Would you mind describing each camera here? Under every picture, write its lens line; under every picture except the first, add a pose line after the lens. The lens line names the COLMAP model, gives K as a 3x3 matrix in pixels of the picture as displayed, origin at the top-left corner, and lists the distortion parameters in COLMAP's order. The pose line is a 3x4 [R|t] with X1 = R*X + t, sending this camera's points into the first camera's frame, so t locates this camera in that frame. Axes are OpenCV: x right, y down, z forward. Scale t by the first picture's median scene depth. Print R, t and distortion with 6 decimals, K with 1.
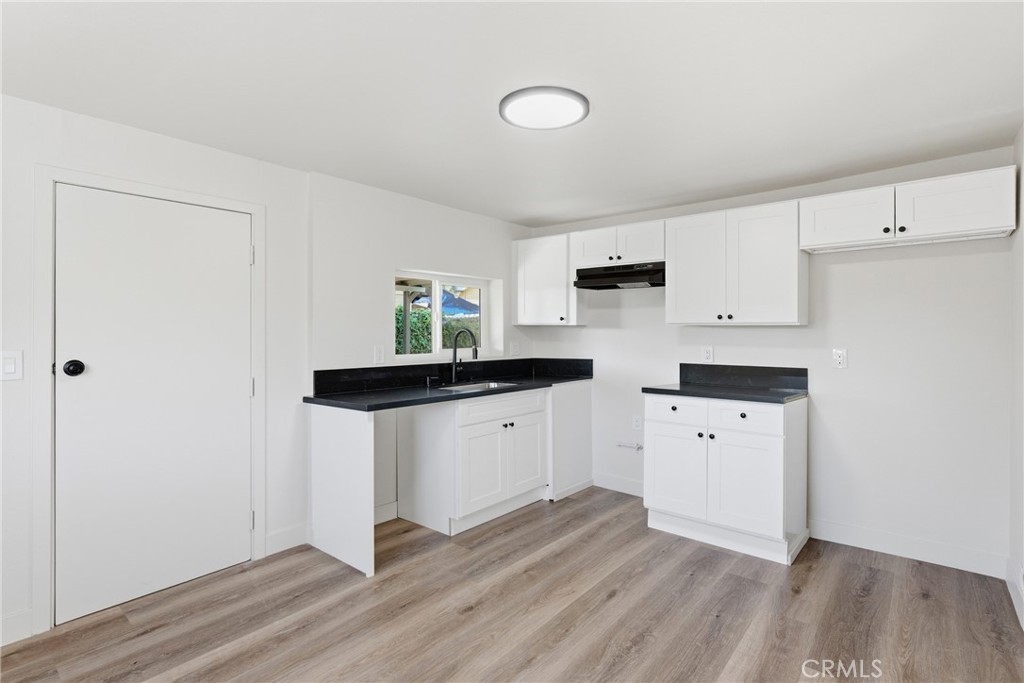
lens RADIAL K [[493.1, 0, 514.0], [0, 493.1, 331.2], [0, 0, 1]] dist [-0.001087, -0.000452]
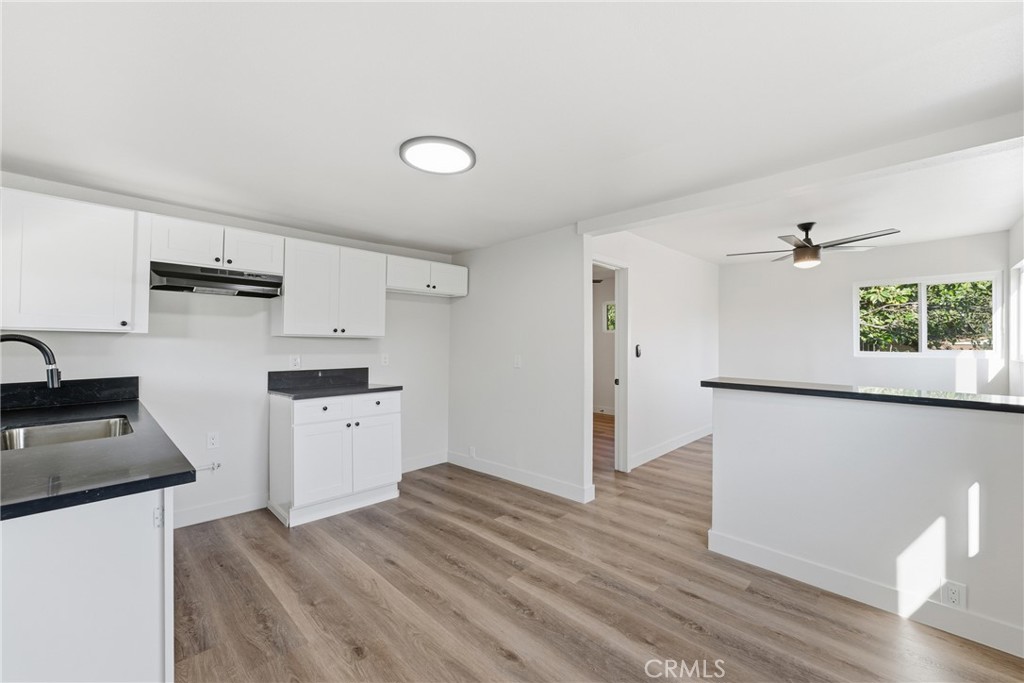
lens RADIAL K [[417.5, 0, 504.6], [0, 417.5, 338.8], [0, 0, 1]] dist [0.002262, 0.000122]
pose [[0.096129, 0.009815, 0.995320, -0.656036], [-0.005940, 0.999939, -0.009287, -0.000522], [-0.995351, -0.005019, 0.096182, 0.523373]]
